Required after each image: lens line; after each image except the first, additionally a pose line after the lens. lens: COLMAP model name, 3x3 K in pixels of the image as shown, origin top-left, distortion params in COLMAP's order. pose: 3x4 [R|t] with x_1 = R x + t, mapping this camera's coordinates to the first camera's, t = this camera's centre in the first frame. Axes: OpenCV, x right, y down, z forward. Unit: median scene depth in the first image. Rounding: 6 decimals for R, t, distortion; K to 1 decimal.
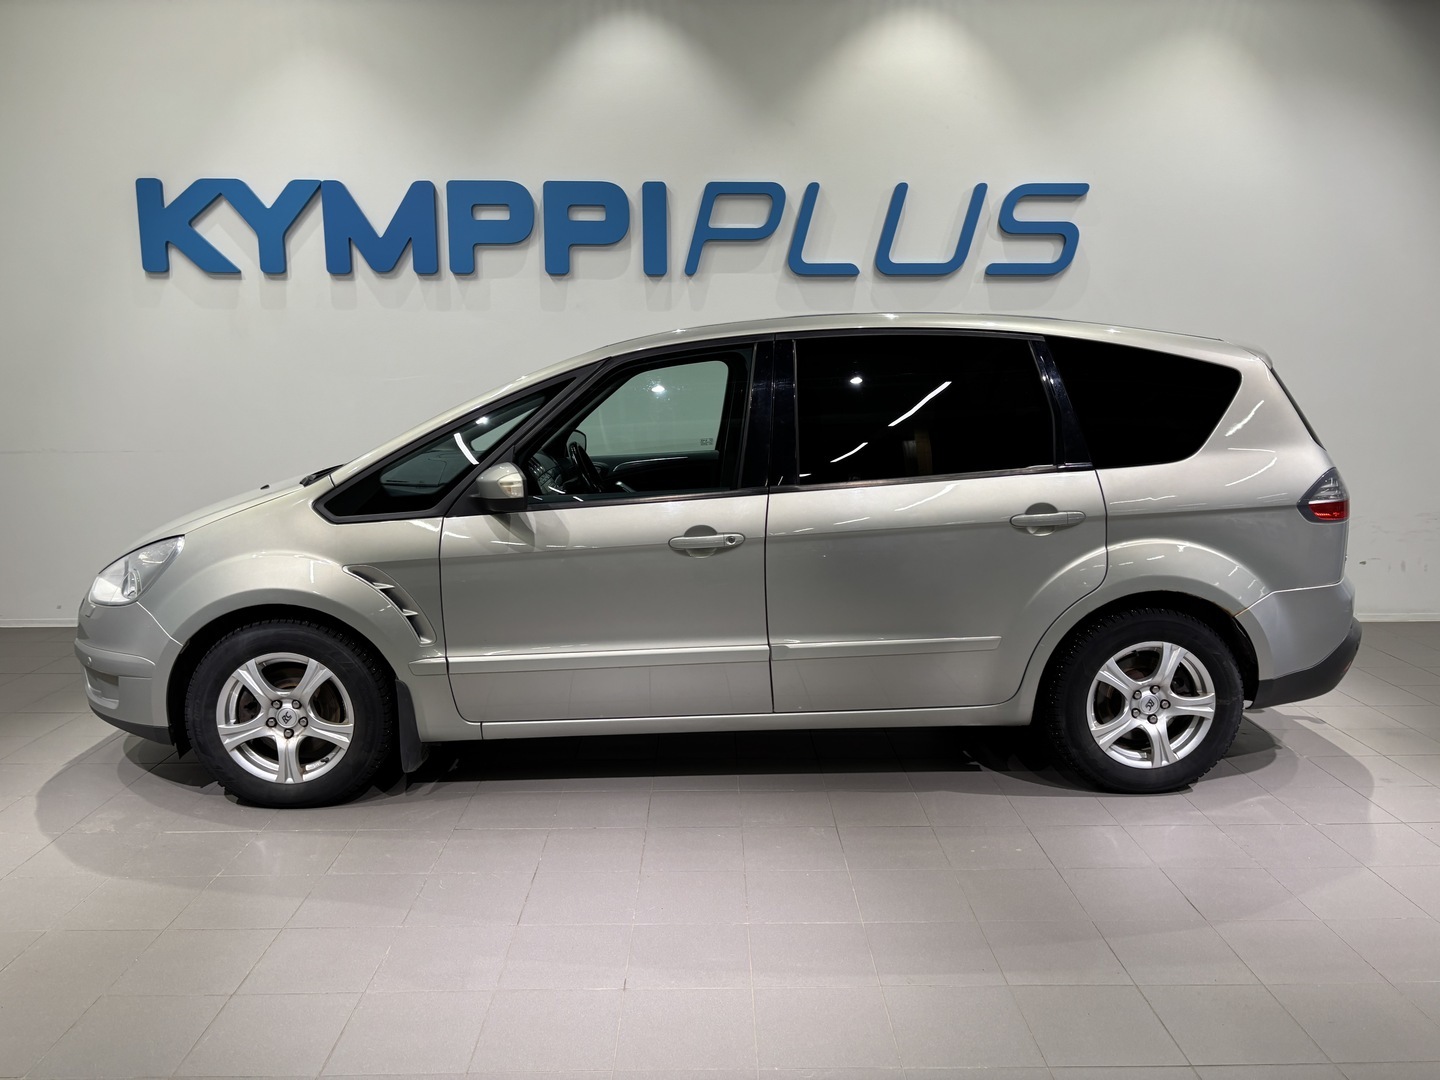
lens RADIAL K [[1102.2, 0, 727.1], [0, 1102.2, 540.6], [0, 0, 1]] dist [0.056924, -0.059495]
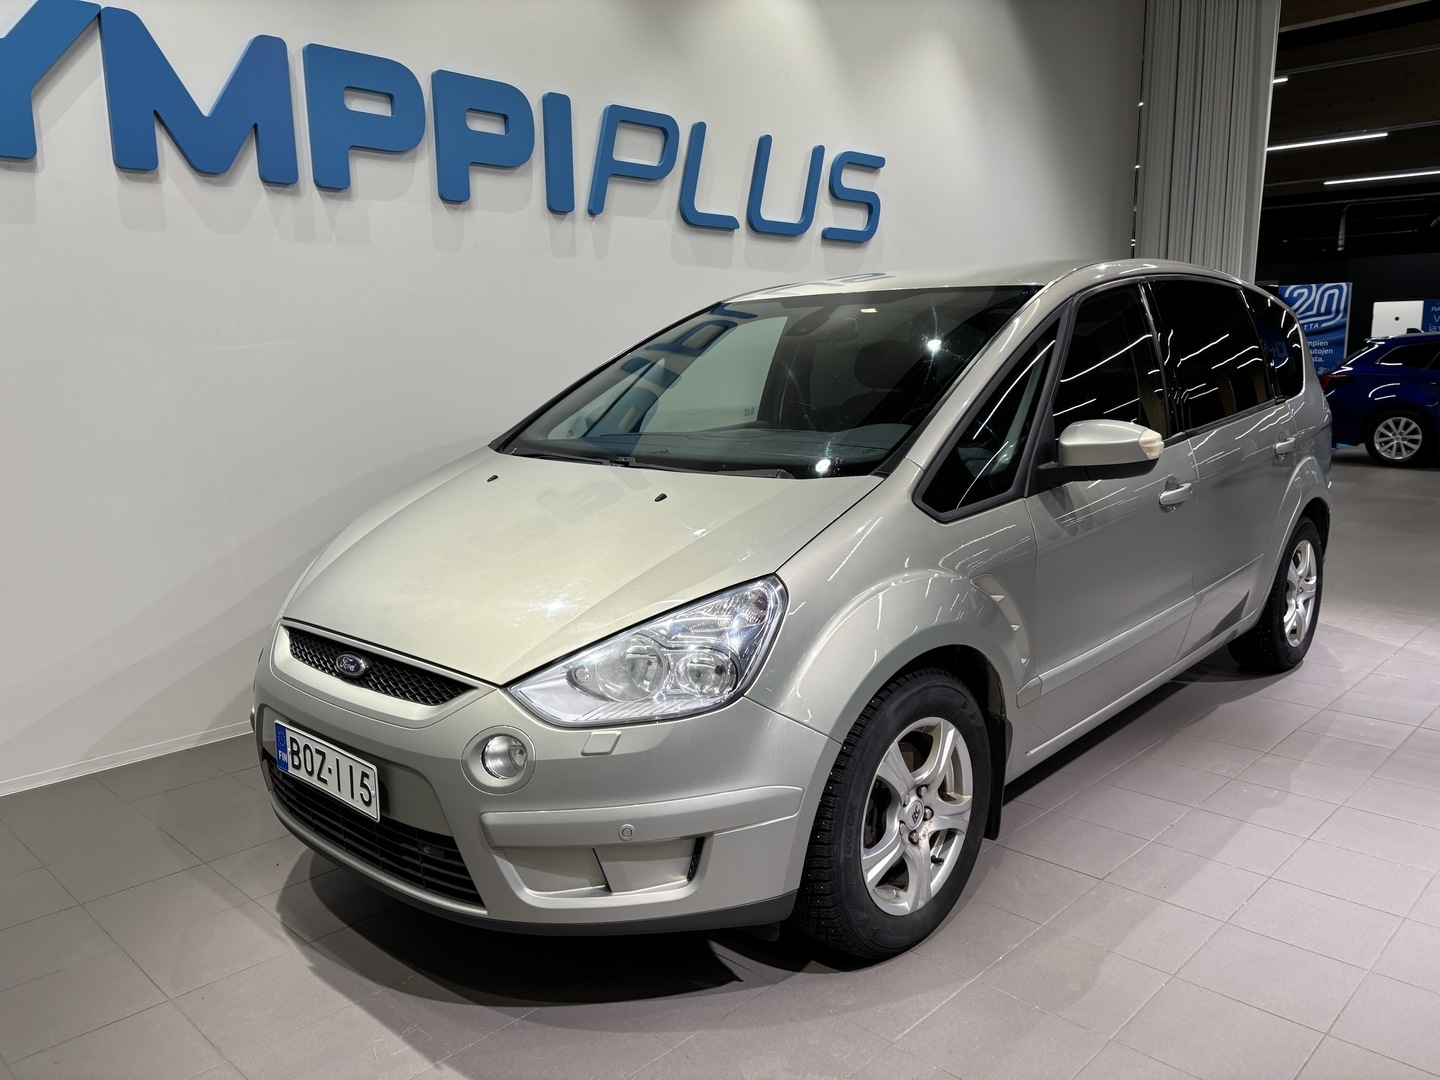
lens RADIAL K [[1116.1, 0, 732.3], [0, 1116.1, 535.7], [0, 0, 1]] dist [0.033578, 0.002559]
pose [[0.695343, -0.128844, 0.707034, -0.579376], [0.129290, 0.990174, 0.053289, -0.037565], [-0.706953, 0.054358, 0.705169, 0.360130]]
